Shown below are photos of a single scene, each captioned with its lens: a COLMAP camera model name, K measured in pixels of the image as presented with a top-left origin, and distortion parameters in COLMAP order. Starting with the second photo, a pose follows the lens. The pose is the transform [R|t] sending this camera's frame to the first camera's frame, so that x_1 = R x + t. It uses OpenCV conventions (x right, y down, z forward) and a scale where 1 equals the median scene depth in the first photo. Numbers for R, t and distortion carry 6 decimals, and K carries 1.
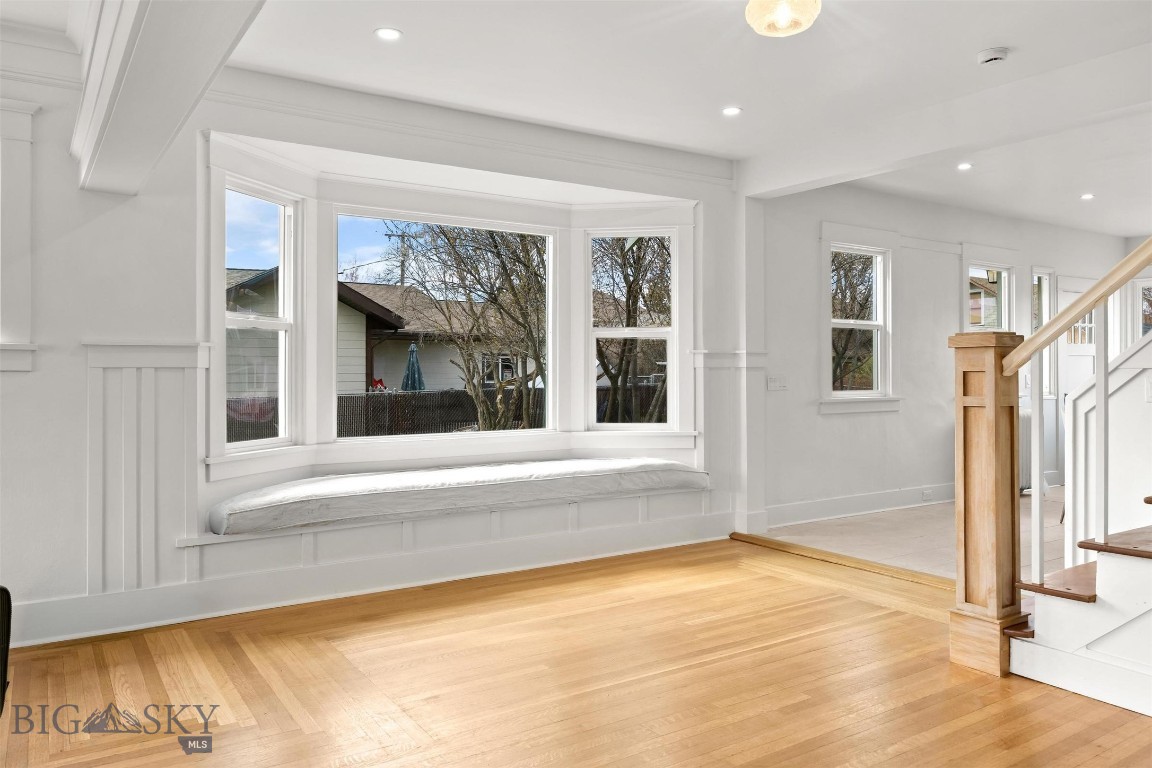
lens RADIAL K [[832.6, 0, 576.6], [0, 832.6, 365.4], [0, 0, 1]] dist [0.000607, 0.000682]
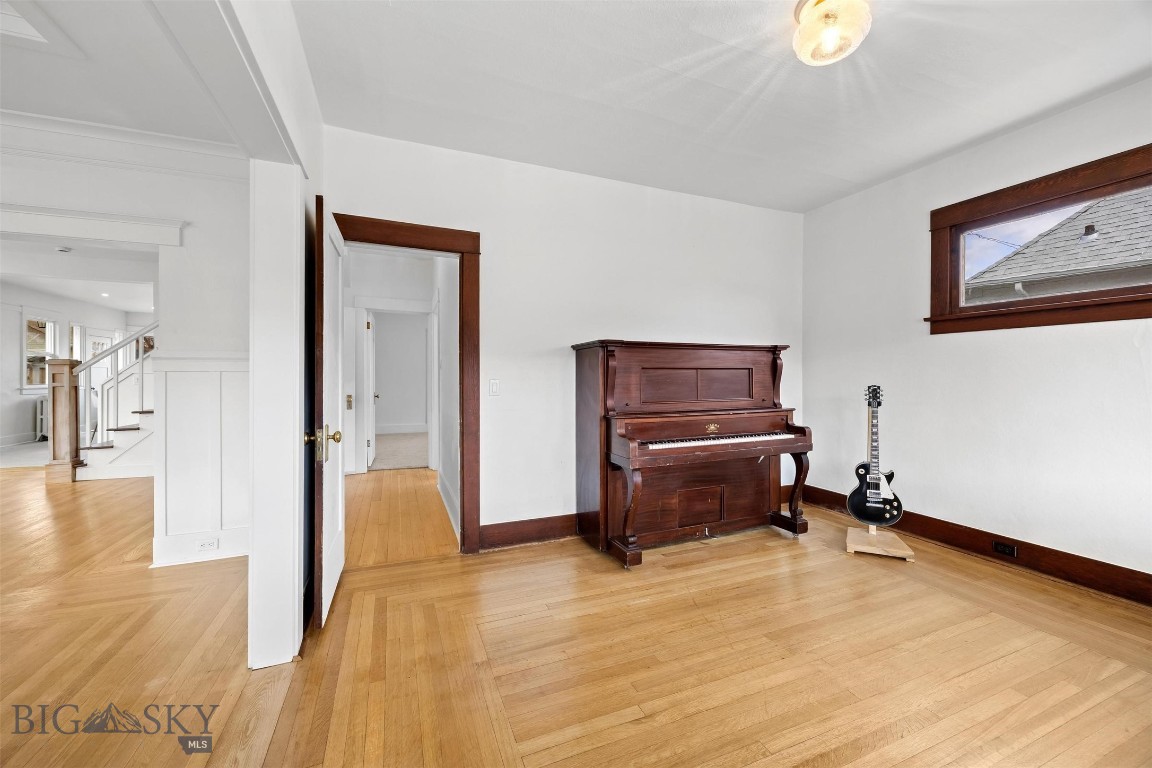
lens RADIAL K [[448.3, 0, 577.0], [0, 448.3, 379.8], [0, 0, 1]] dist [-0.000557, -0.000237]
pose [[0.198166, -0.002022, 0.980166, -0.515007], [-0.009304, 0.999949, 0.003944, 0.005289], [-0.980124, -0.009901, 0.198137, -0.786566]]
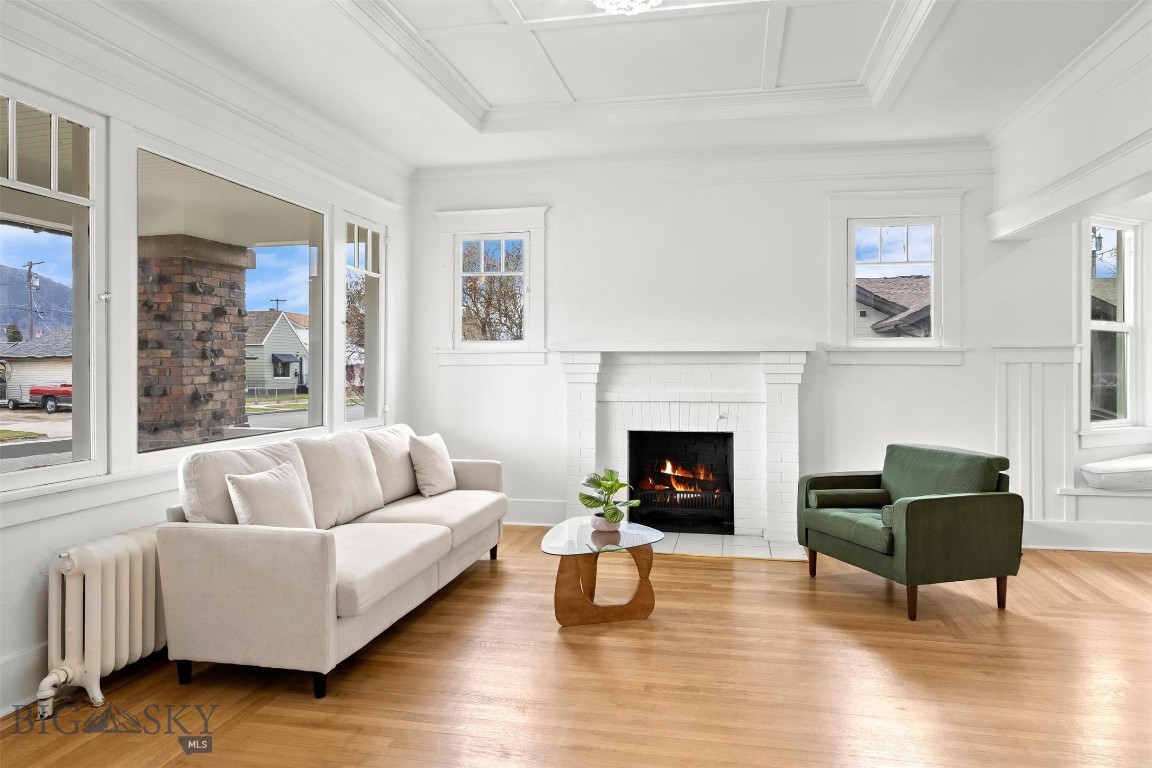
lens RADIAL K [[750.5, 0, 578.7], [0, 750.5, 364.5], [0, 0, 1]] dist [-0.001526, 0.000838]
pose [[0.704908, -0.000519, -0.709299, -0.162034], [0.004668, 0.999981, 0.003908, -0.002882], [0.709284, -0.006066, 0.704897, -0.427226]]
